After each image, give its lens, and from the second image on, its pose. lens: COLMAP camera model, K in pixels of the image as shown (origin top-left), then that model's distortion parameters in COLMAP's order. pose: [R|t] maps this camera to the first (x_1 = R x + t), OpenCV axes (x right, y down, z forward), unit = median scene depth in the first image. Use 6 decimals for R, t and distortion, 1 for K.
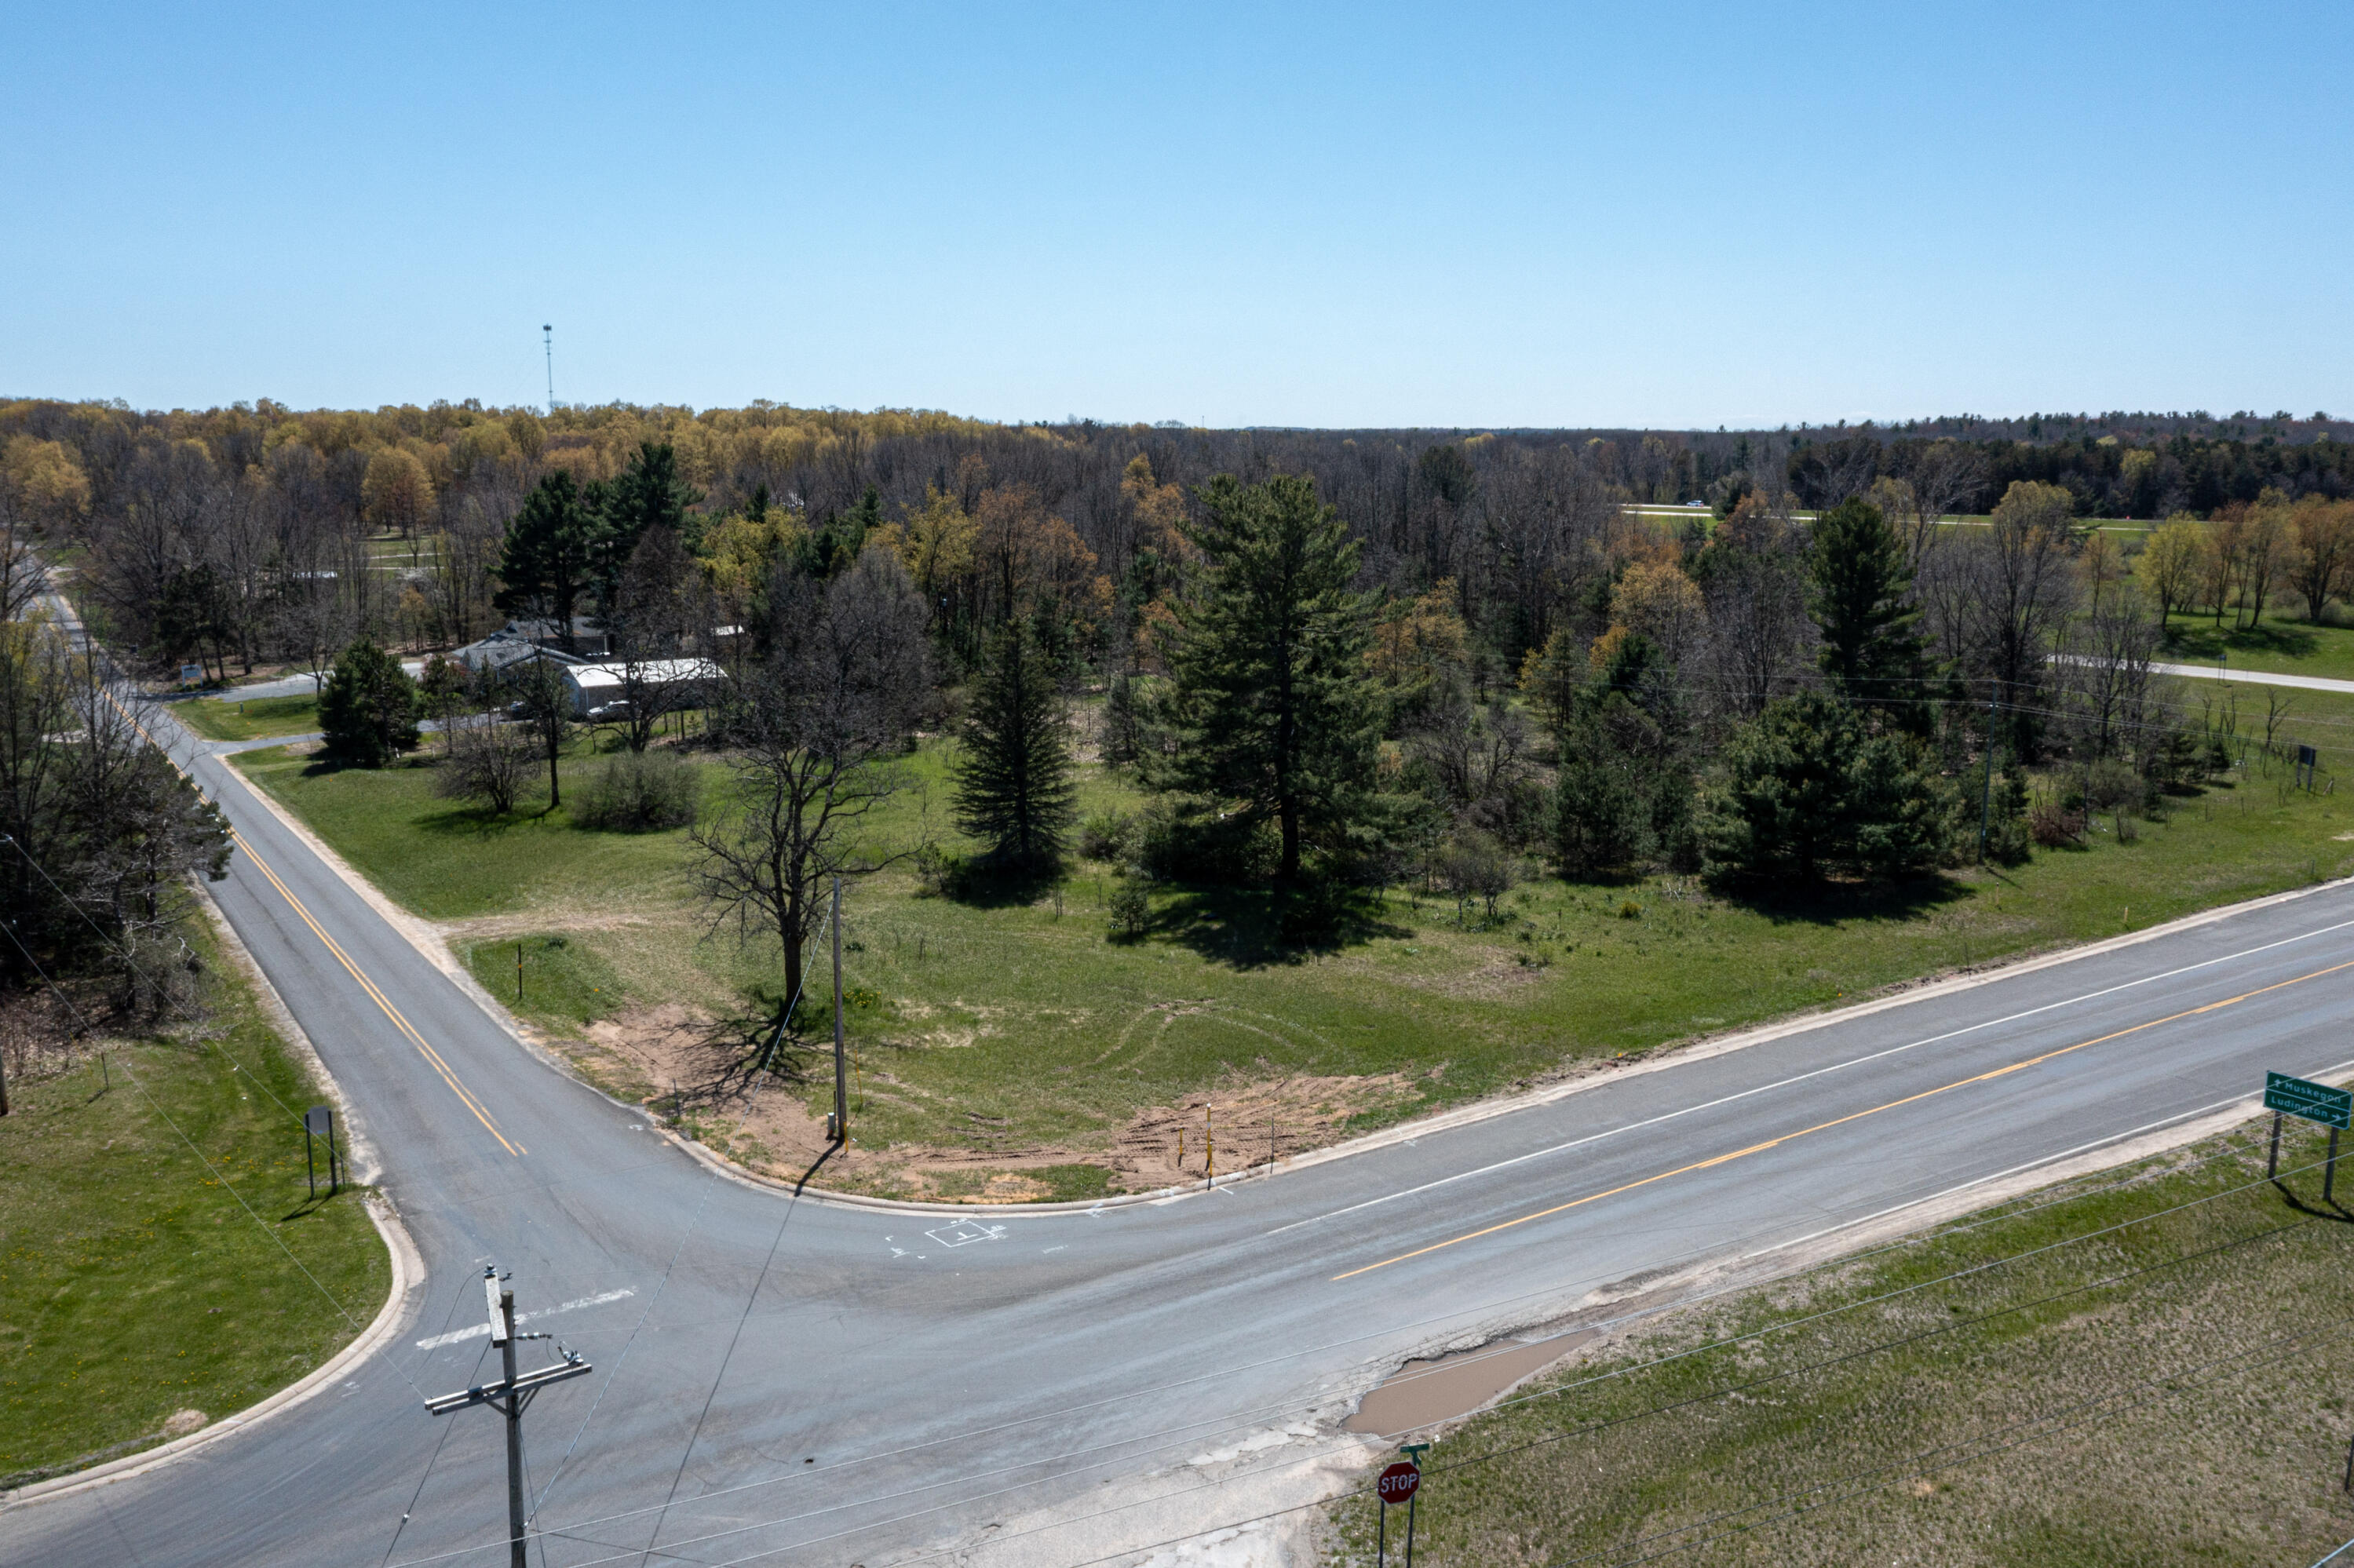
lens RADIAL K [[1881.7, 0, 1182.3], [0, 1881.7, 823.4], [0, 0, 1]] dist [-0.027549, 0.006669]
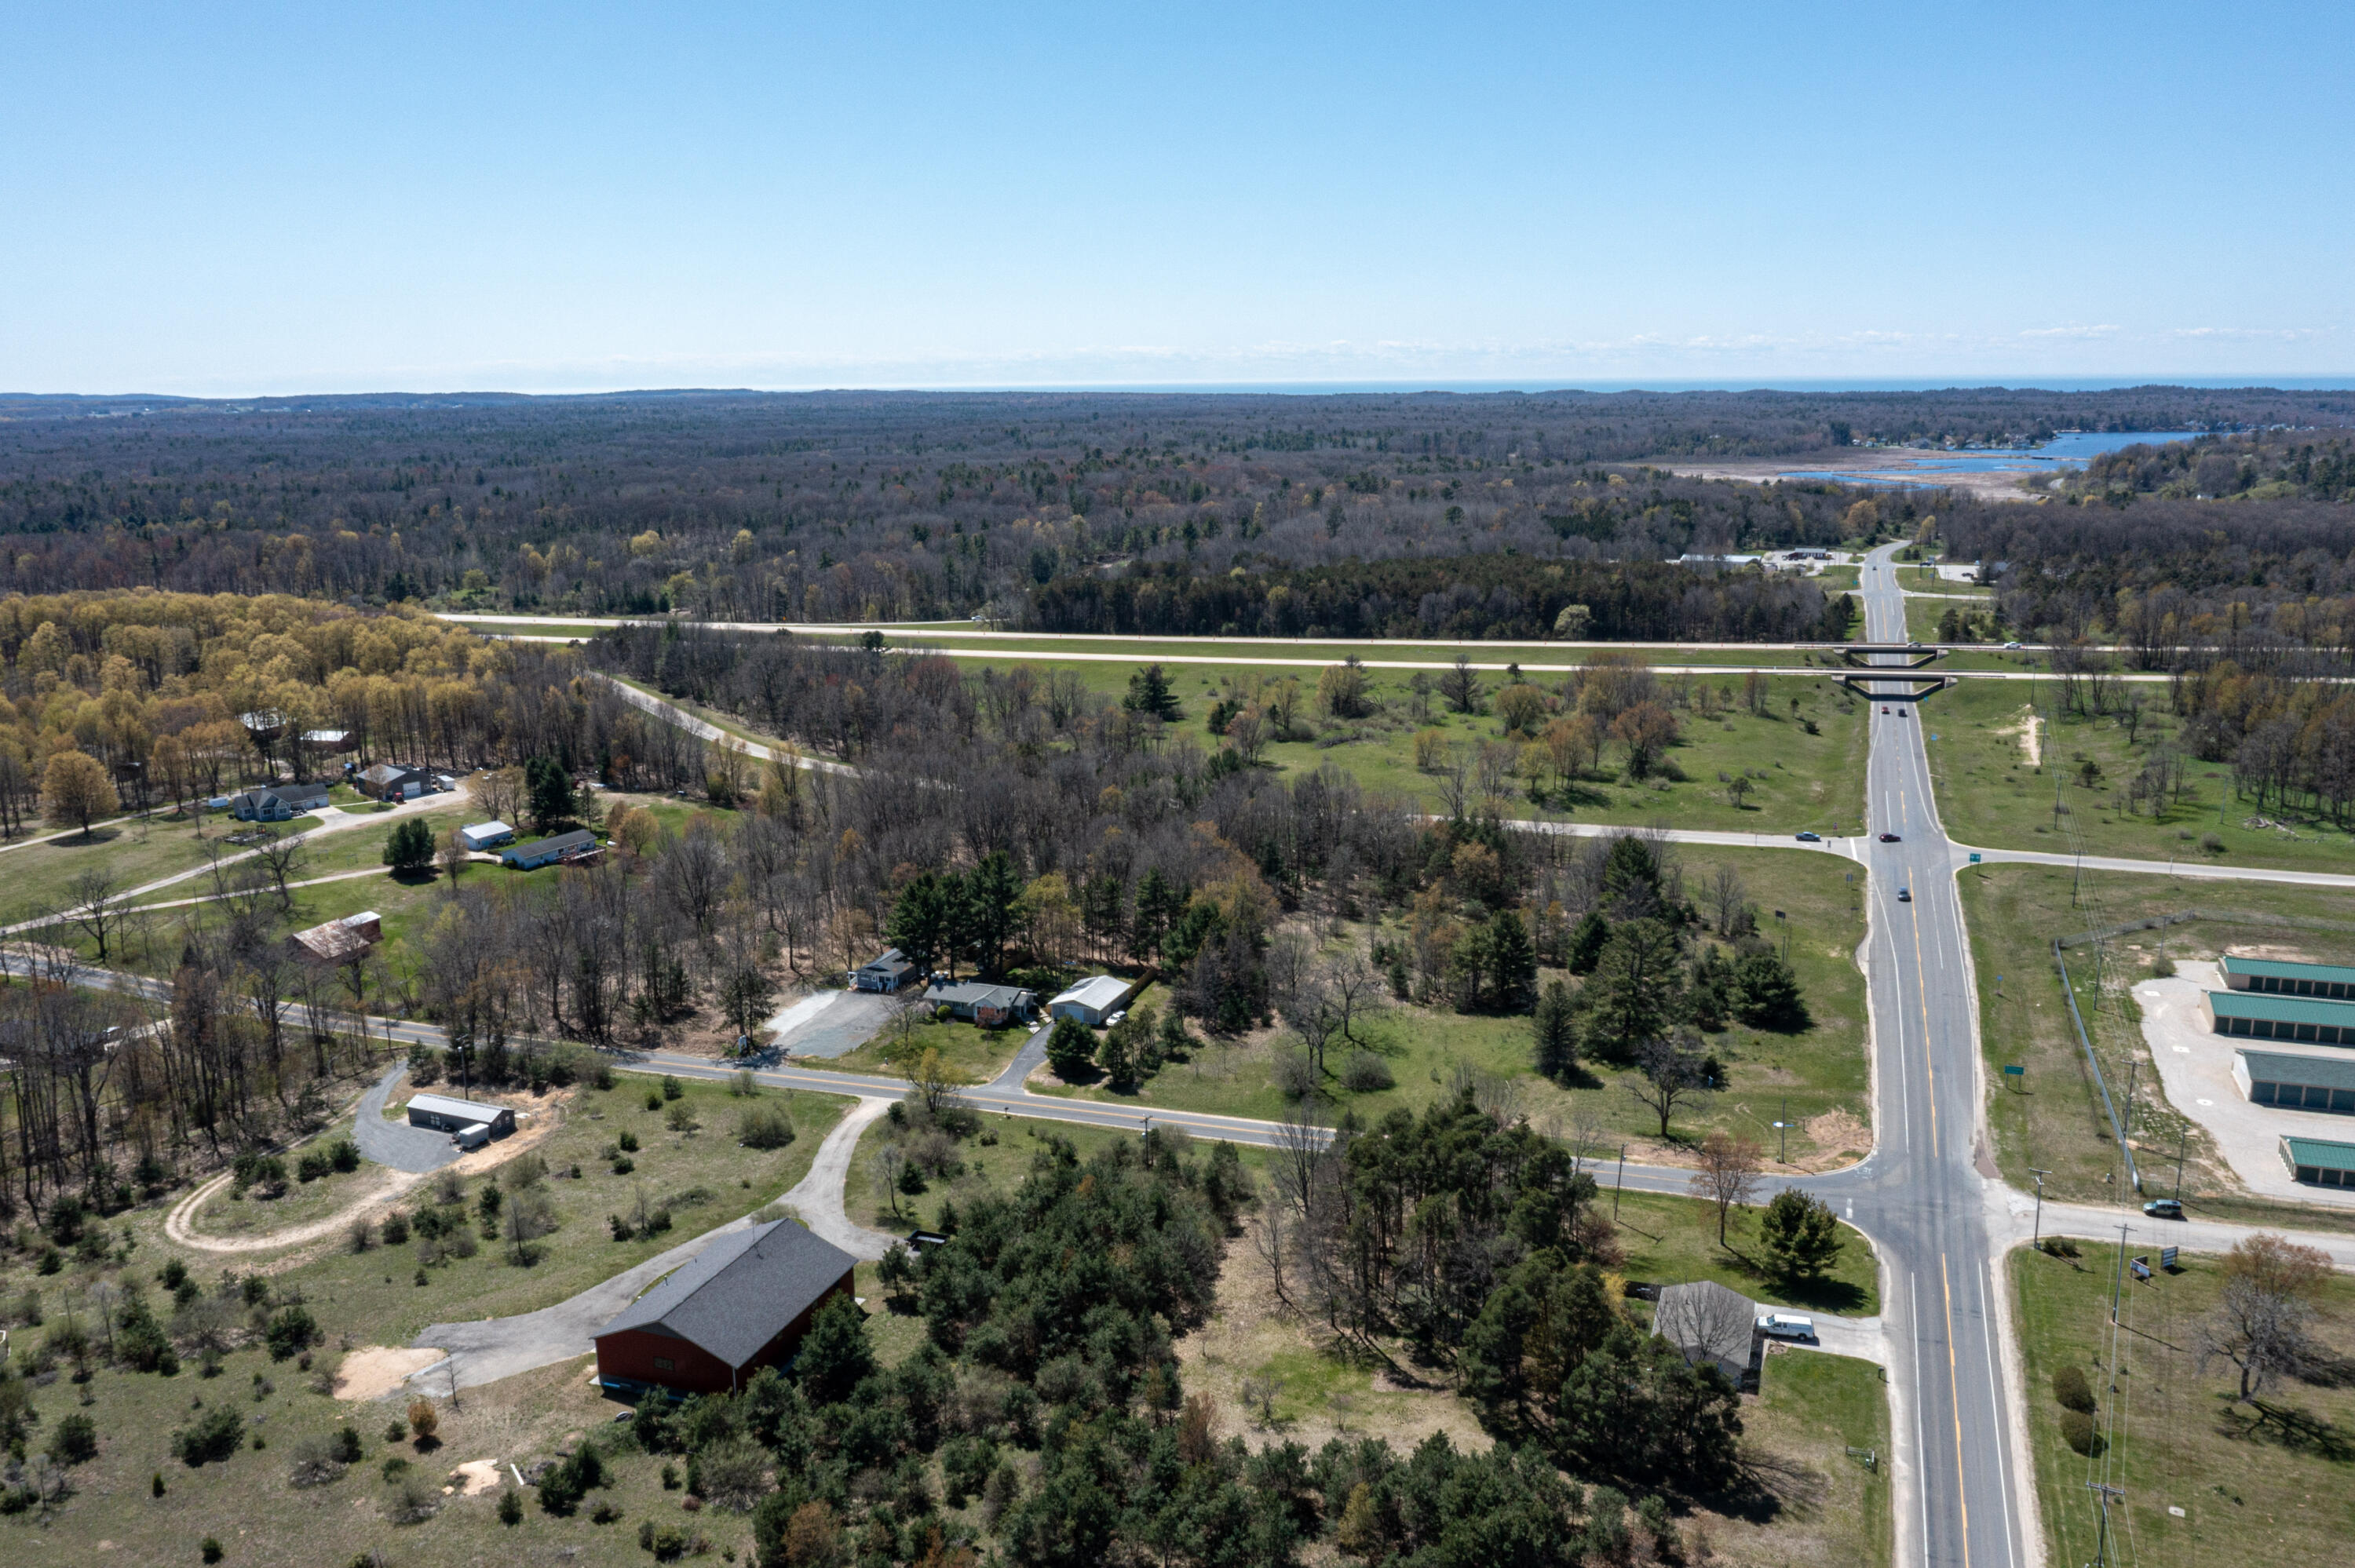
lens RADIAL K [[1846.9, 0, 1181.5], [0, 1846.9, 806.2], [0, 0, 1]] dist [-0.024406, 0.003393]
pose [[0.810229, -0.148735, 0.566927, -2.111591], [0.135214, 0.988608, 0.066123, -0.640937], [-0.570303, 0.023082, 0.821110, -0.942909]]
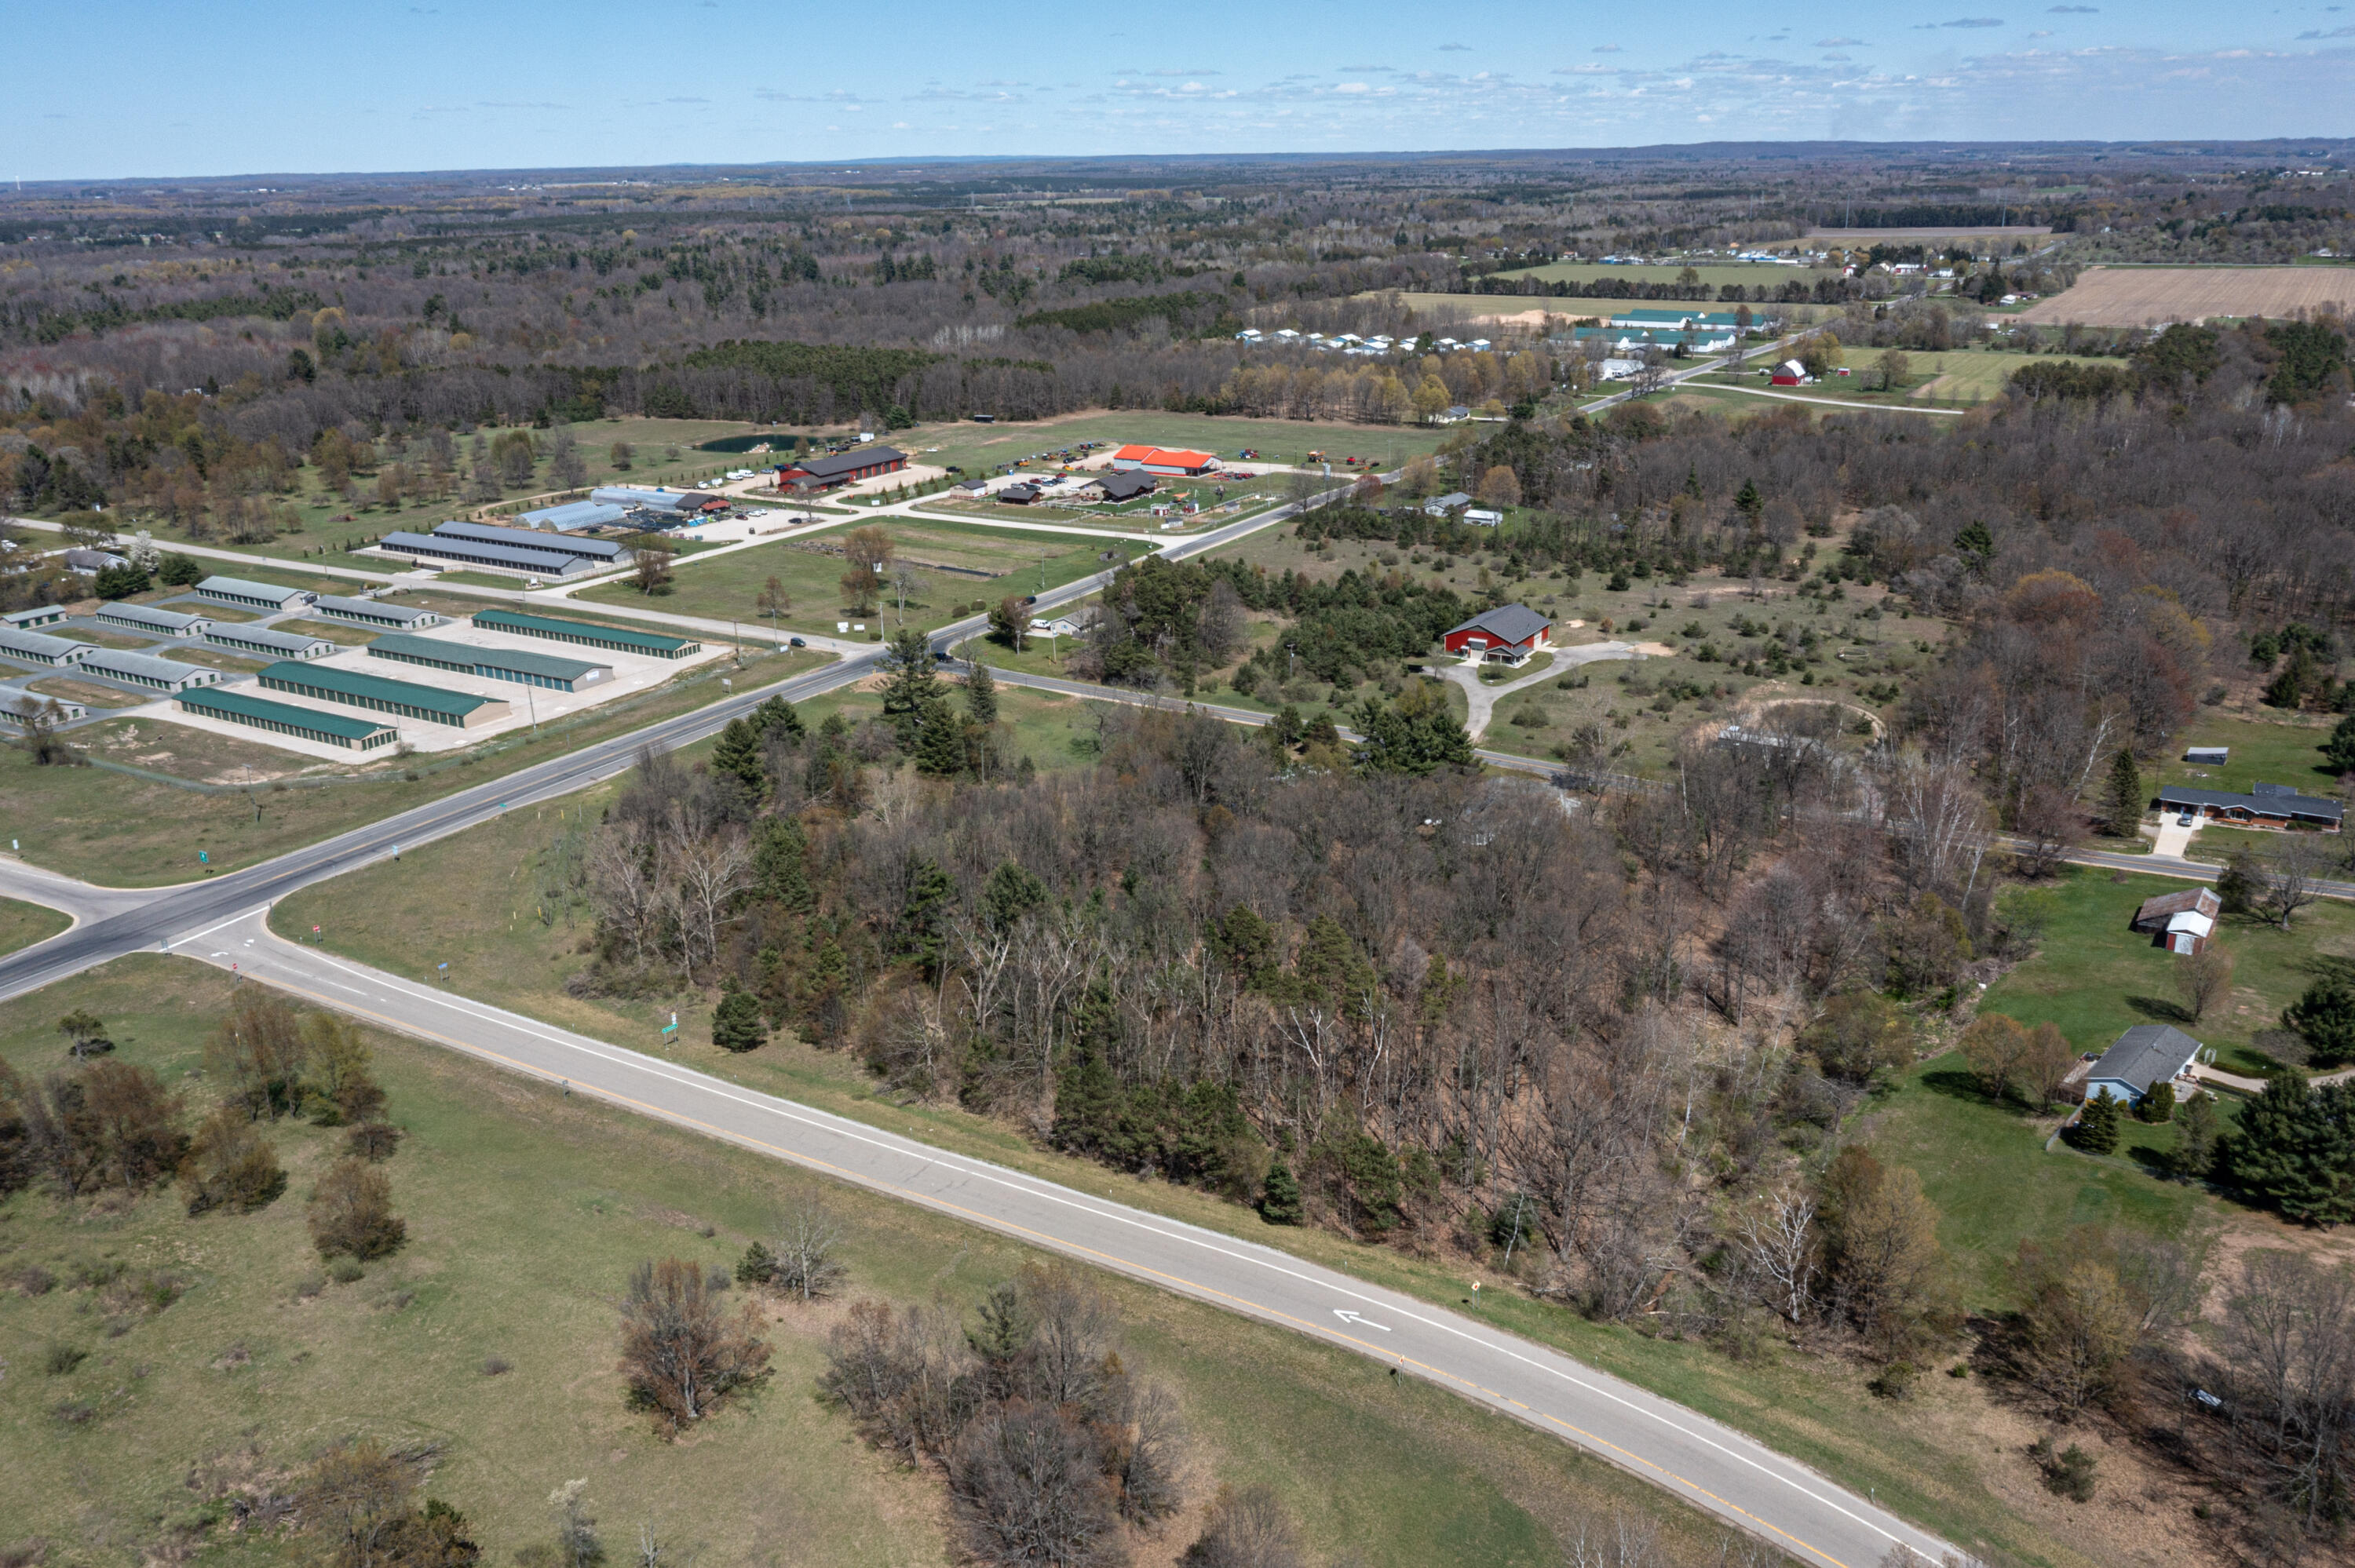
lens RADIAL K [[1882.4, 0, 1182.8], [0, 1882.4, 823.4], [0, 0, 1]] dist [-0.027549, 0.006669]
pose [[-0.907430, 0.149710, -0.392630, 1.148792], [-0.075960, 0.860544, 0.503681, -1.890265], [0.413282, 0.486879, -0.769511, 4.506502]]
